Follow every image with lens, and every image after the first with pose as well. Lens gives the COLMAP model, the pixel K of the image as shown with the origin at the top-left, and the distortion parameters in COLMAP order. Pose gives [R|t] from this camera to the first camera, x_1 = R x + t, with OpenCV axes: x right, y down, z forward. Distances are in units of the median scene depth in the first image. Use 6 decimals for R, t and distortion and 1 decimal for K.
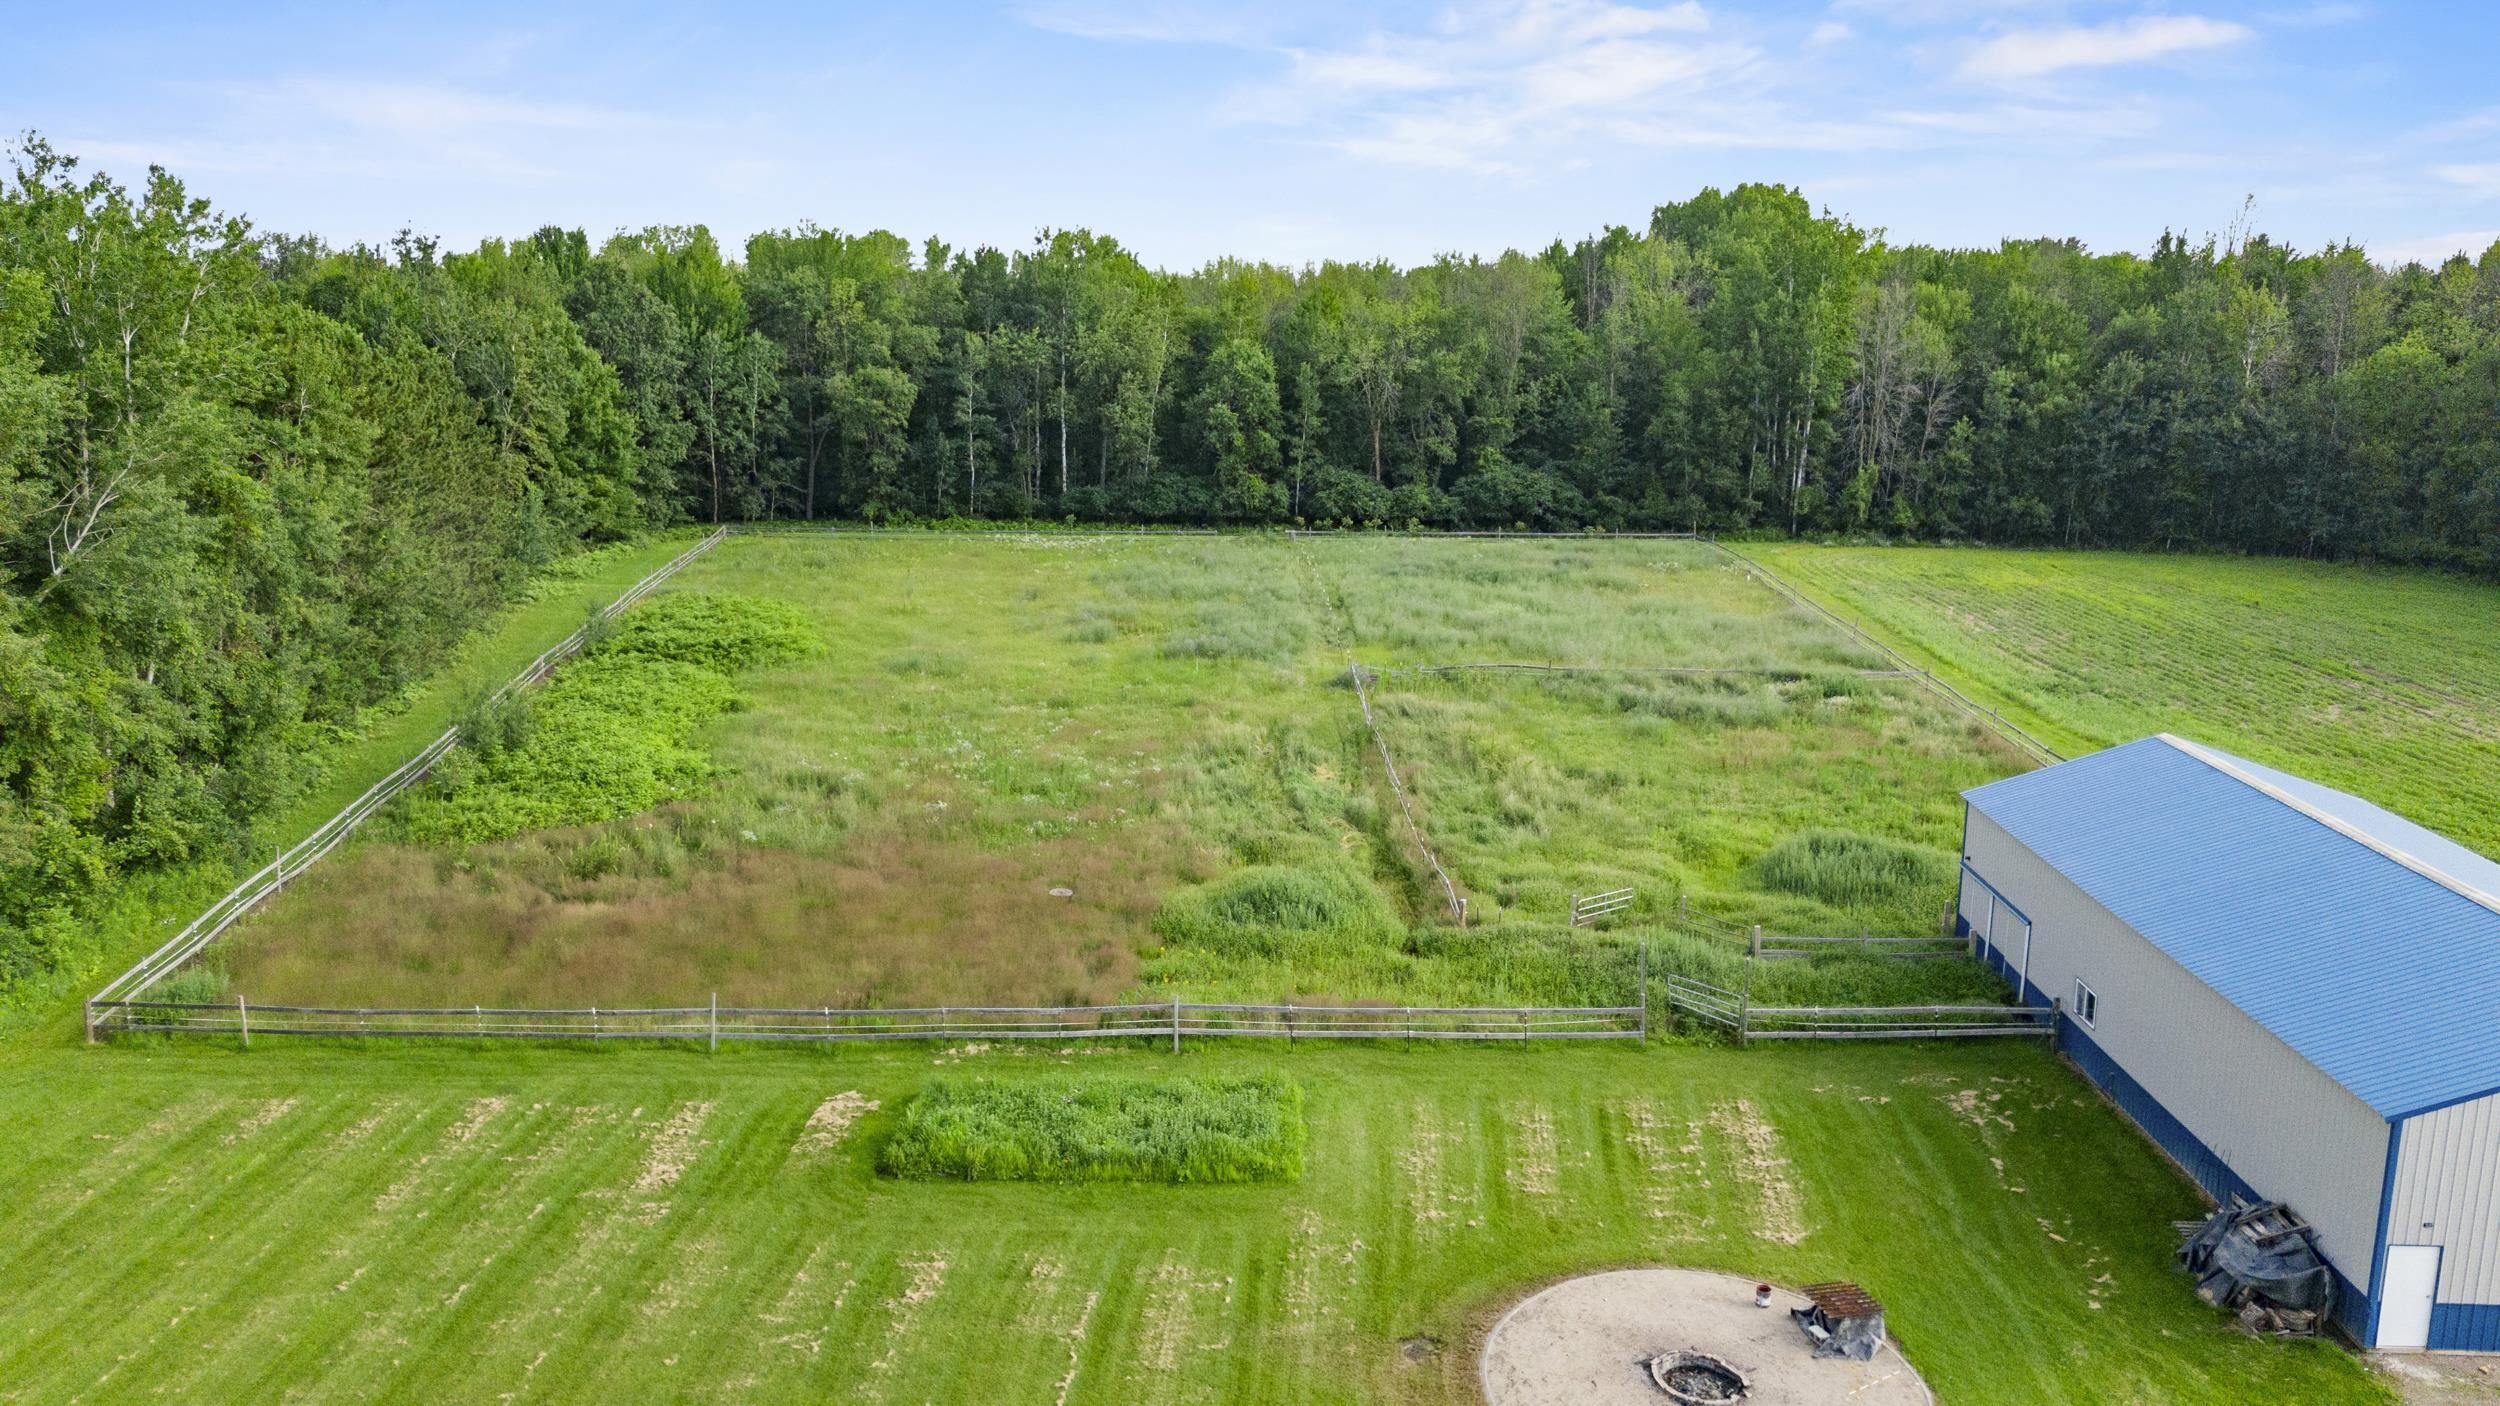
lens RADIAL K [[1826.5, 0, 1250.0], [0, 1826.5, 703.0], [0, 0, 1]] dist [0.069104, -0.068969]
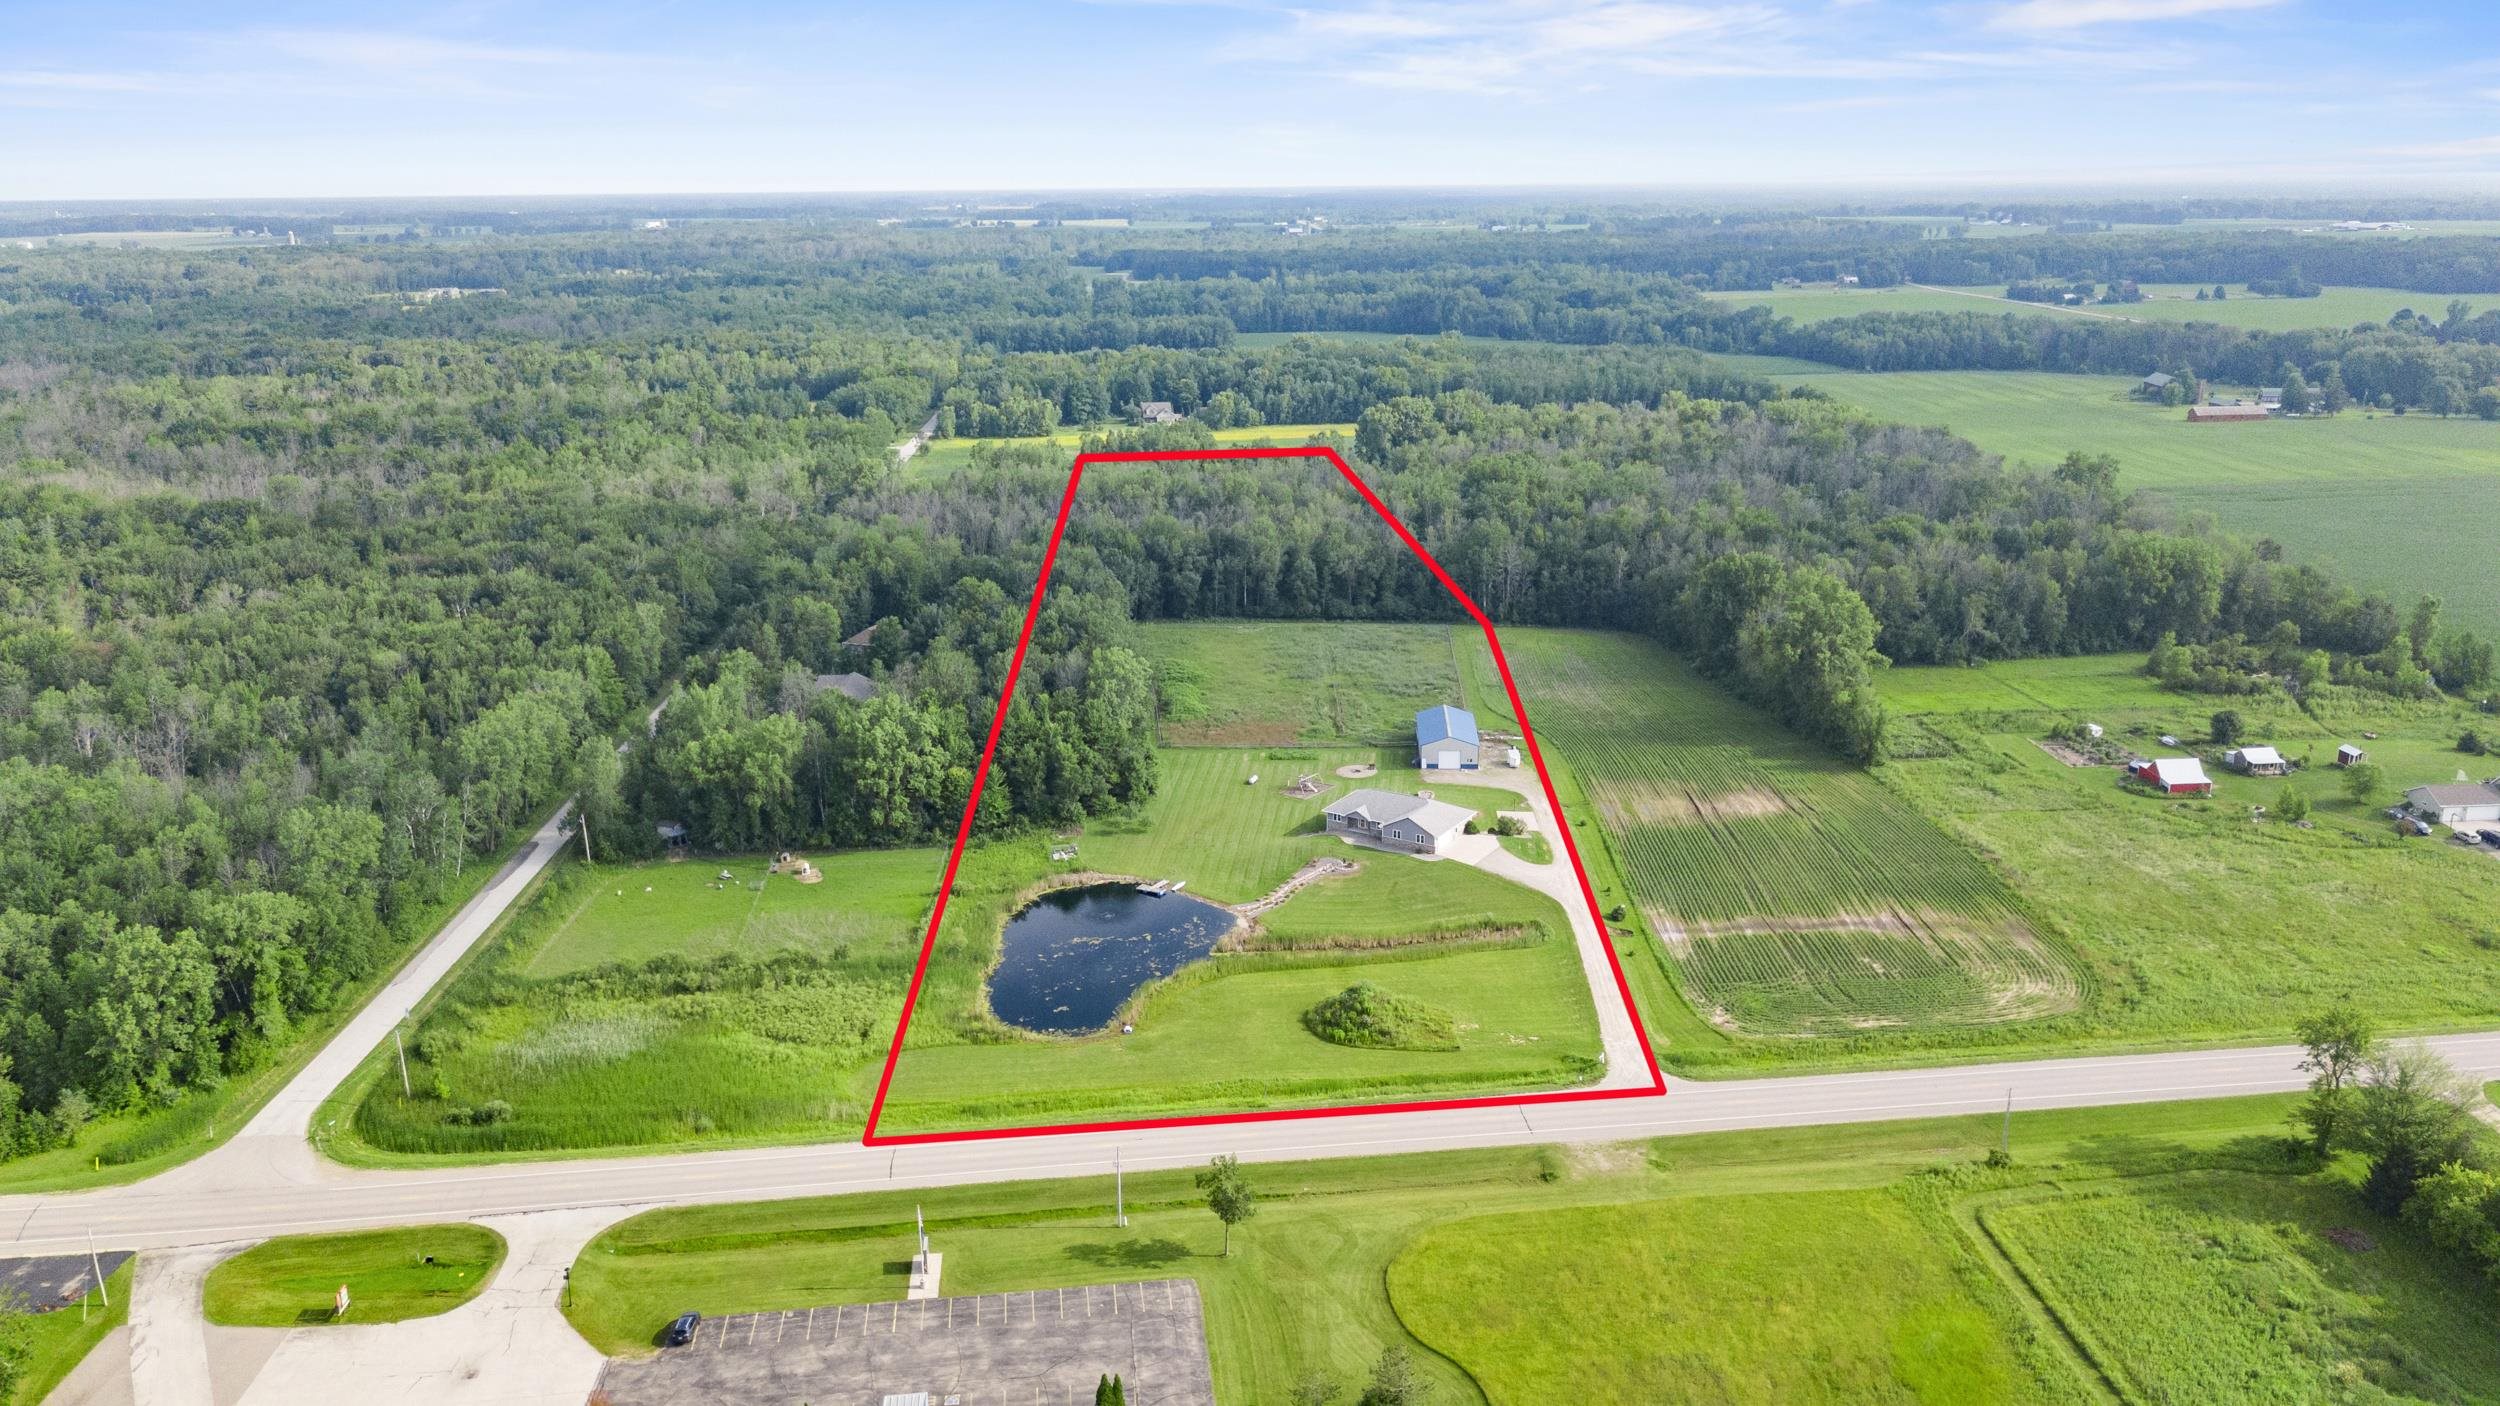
lens RADIAL K [[1826.5, 0, 1250.0], [0, 1826.5, 703.0], [0, 0, 1]] dist [0.069104, -0.068969]
pose [[0.999717, -0.007116, -0.022711, -0.029373], [0.008547, 0.997941, 0.063567, -0.157911], [0.022212, -0.063743, 0.997719, -2.146722]]
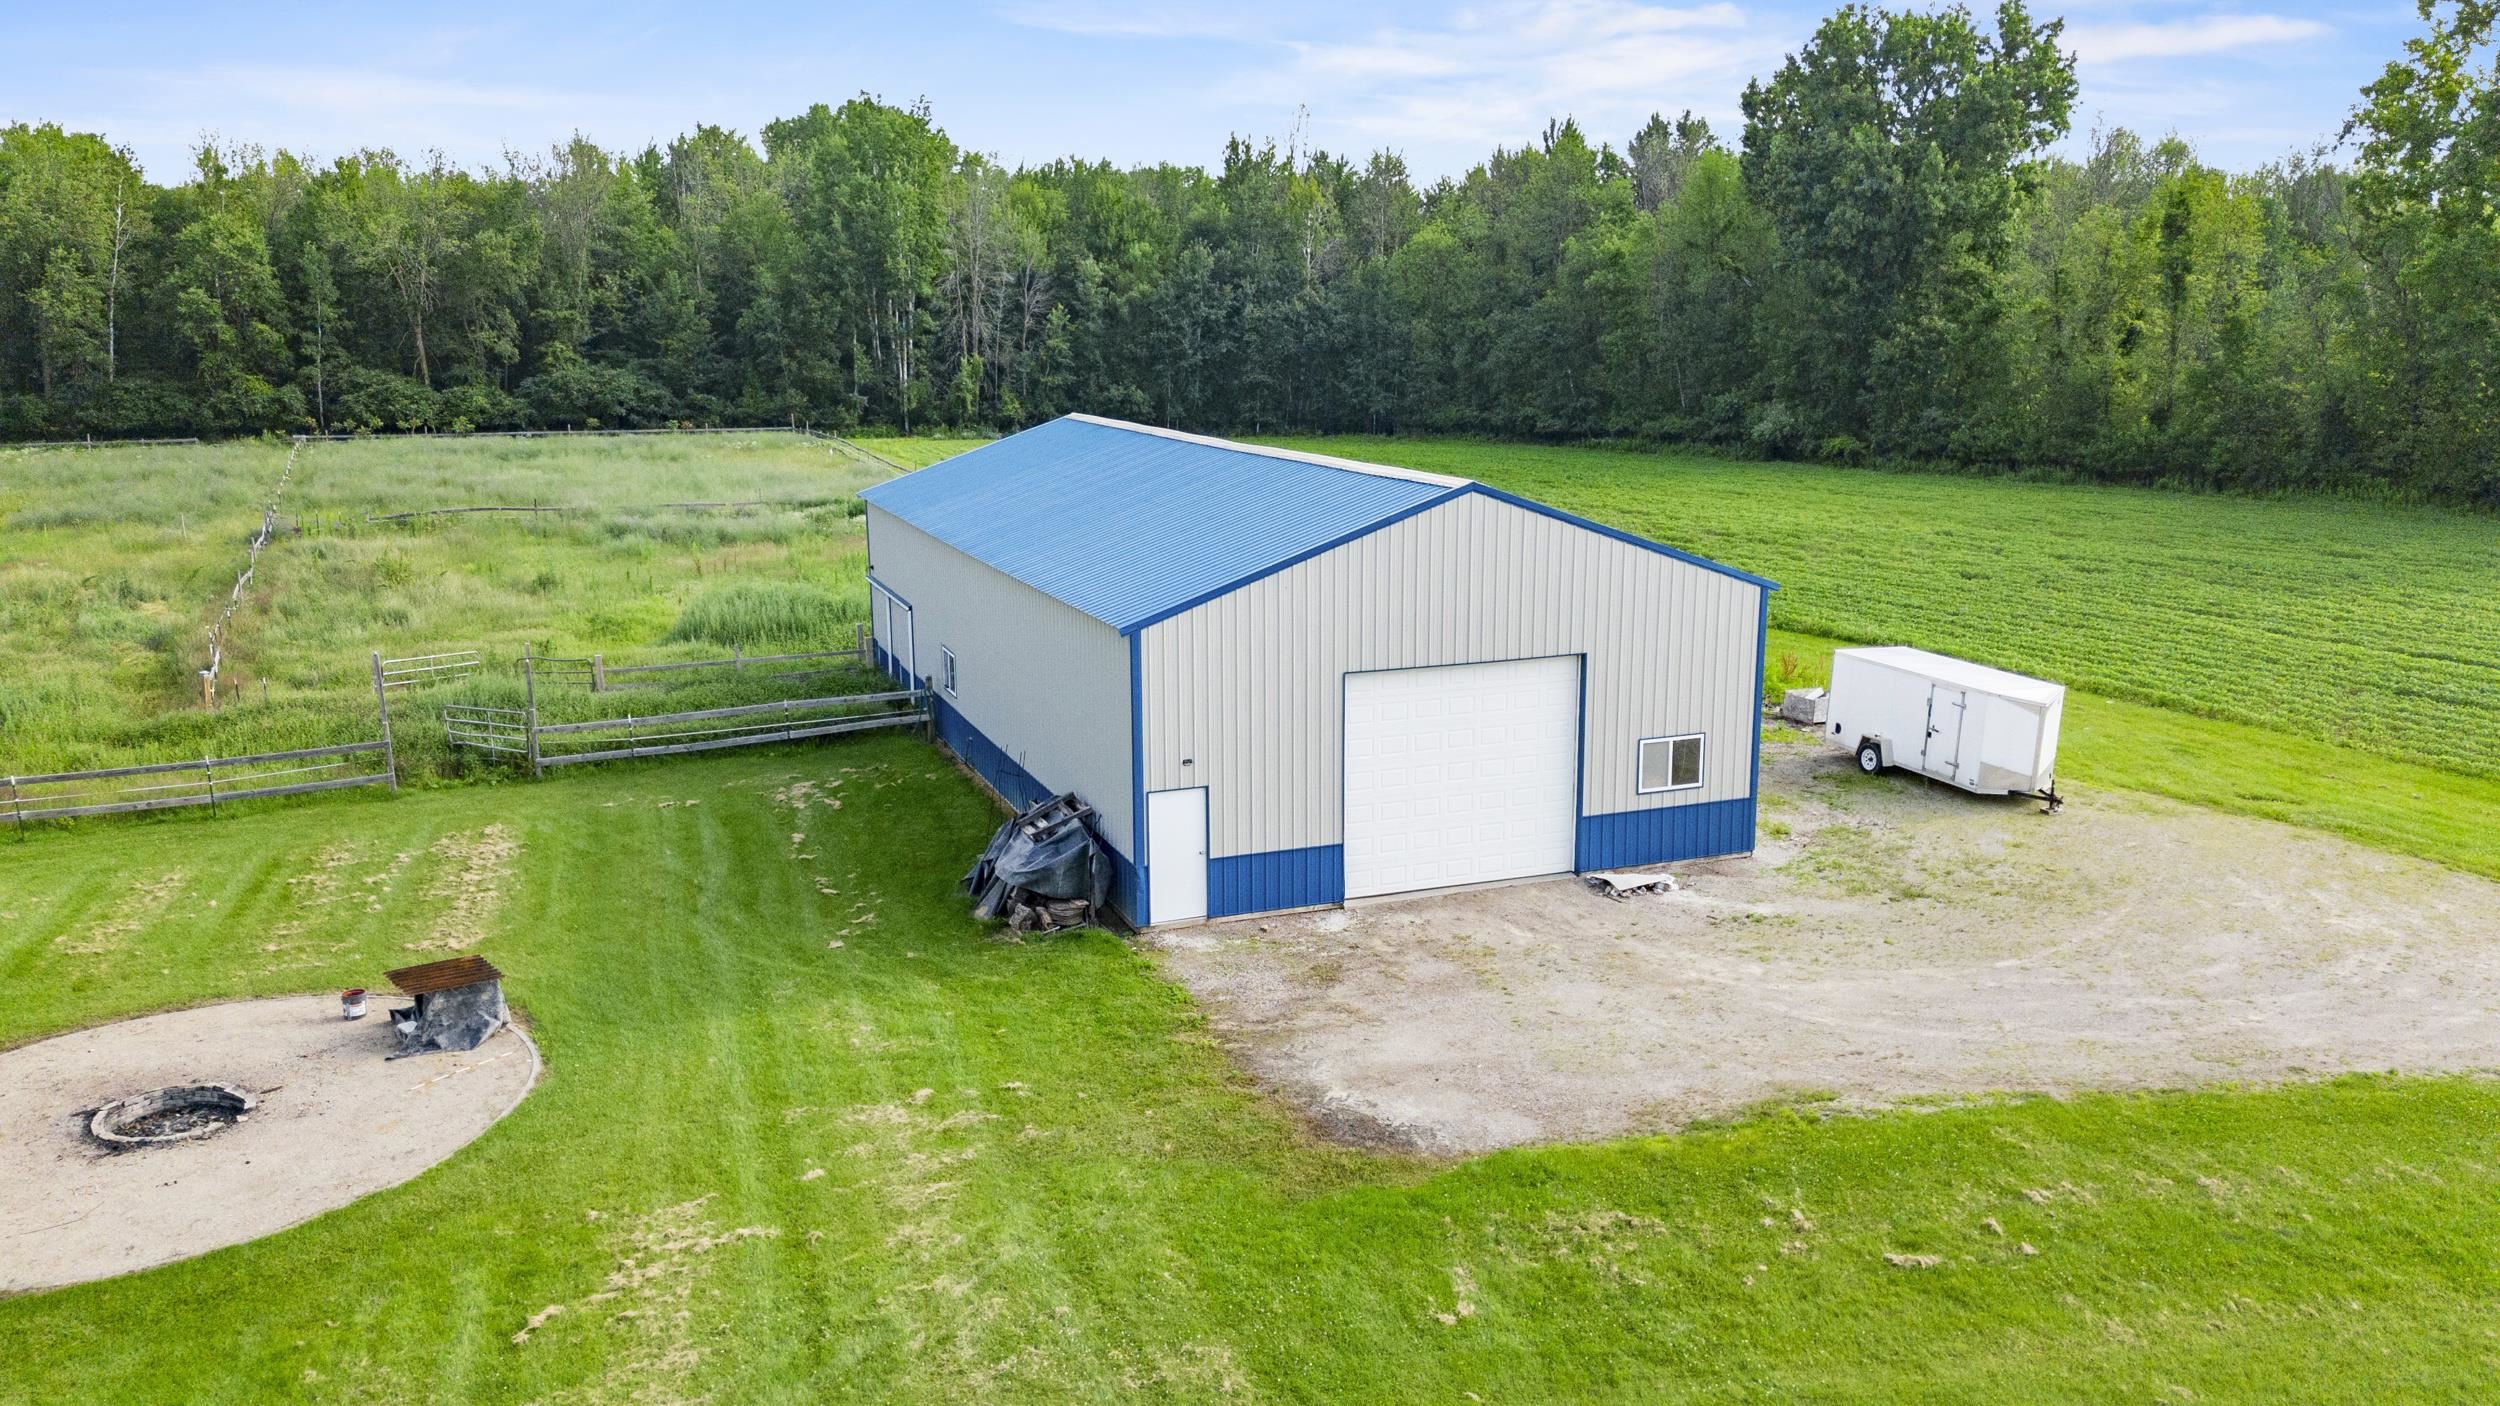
lens RADIAL K [[1821.0, 0, 1258.8], [0, 1821.0, 712.2], [0, 0, 1]] dist [0.077569, -0.082872]
pose [[0.915542, -0.090032, 0.392017, 0.079461], [0.091066, 0.995716, 0.015998, 0.056617], [-0.391778, 0.021052, 0.919819, 0.056323]]
